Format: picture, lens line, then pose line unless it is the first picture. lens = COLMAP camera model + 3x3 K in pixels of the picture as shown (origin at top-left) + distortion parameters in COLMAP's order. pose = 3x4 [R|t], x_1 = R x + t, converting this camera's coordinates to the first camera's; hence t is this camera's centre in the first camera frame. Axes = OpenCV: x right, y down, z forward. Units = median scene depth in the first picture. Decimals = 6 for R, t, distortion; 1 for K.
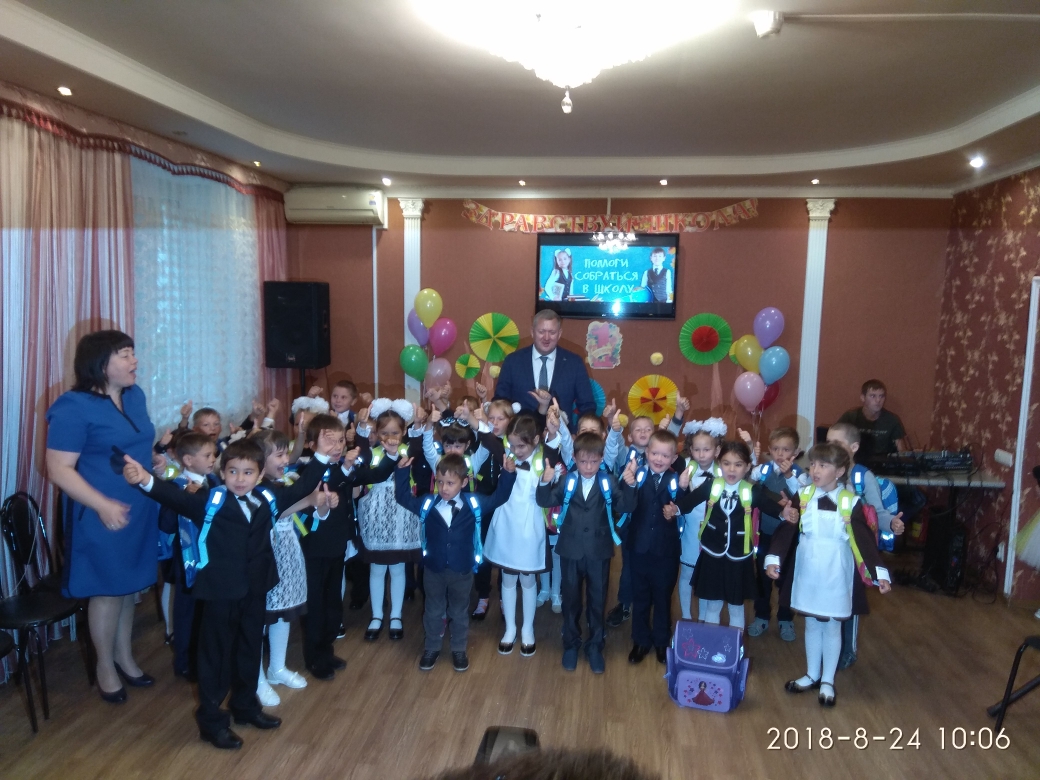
lens RADIAL K [[863.2, 0, 558.7], [0, 863.2, 388.6], [0, 0, 1]] dist [0.083438, -0.163666]
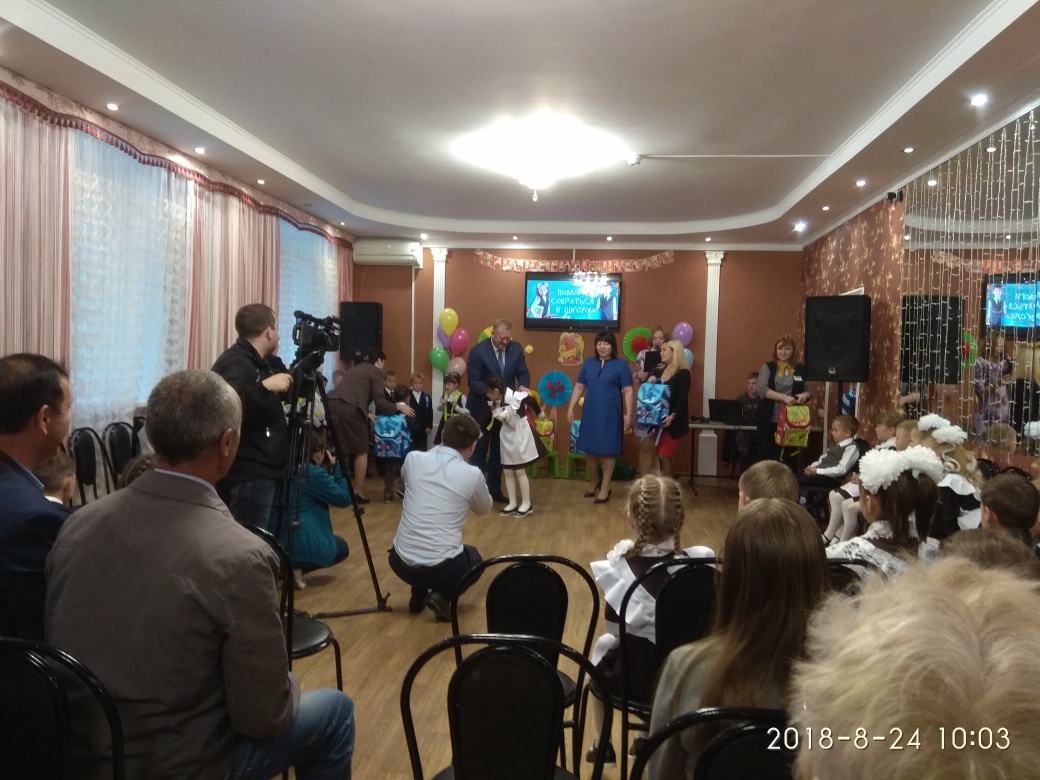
lens RADIAL K [[881.5, 0, 590.1], [0, 881.5, 391.2], [0, 0, 1]] dist [0.082212, -0.099999]
pose [[0.999239, 0.002272, 0.038939, 0.027391], [0.000418, 0.997622, -0.068922, 0.126207], [-0.039003, 0.068886, 0.996862, -0.486840]]
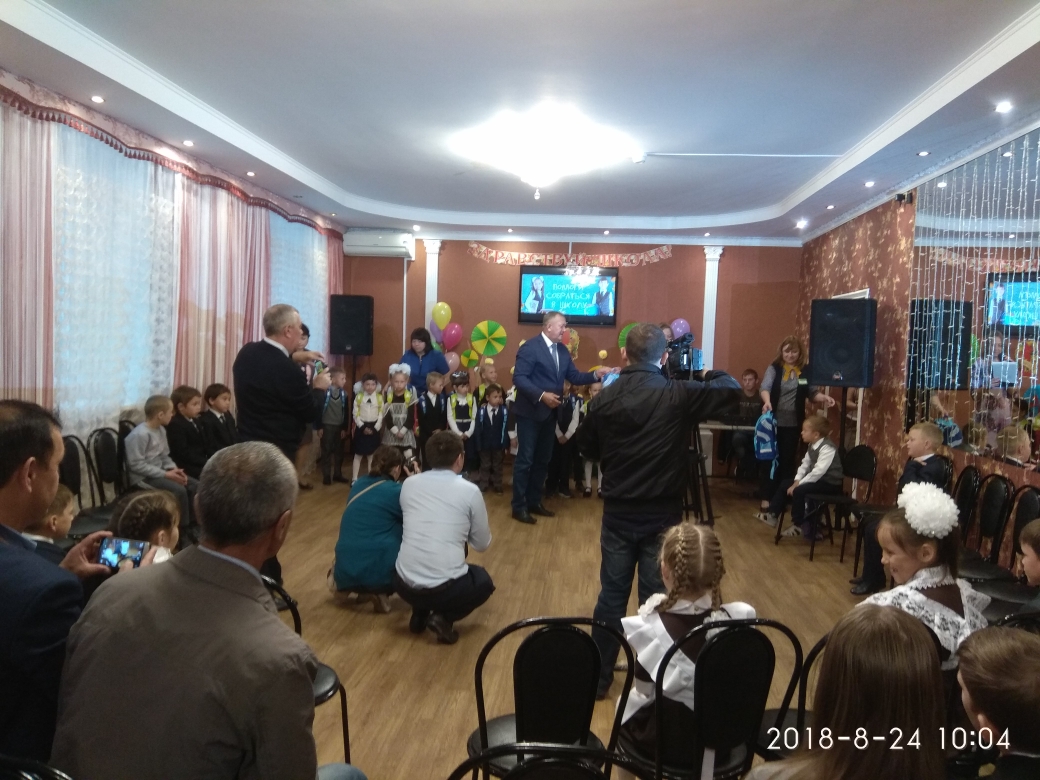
lens RADIAL K [[881.5, 0, 590.1], [0, 881.5, 391.2], [0, 0, 1]] dist [0.082212, -0.099999]
pose [[0.998265, 0.010482, 0.057944, 0.008474], [-0.007682, 0.998802, -0.048338, 0.099656], [-0.058381, 0.047809, 0.997149, -0.461935]]
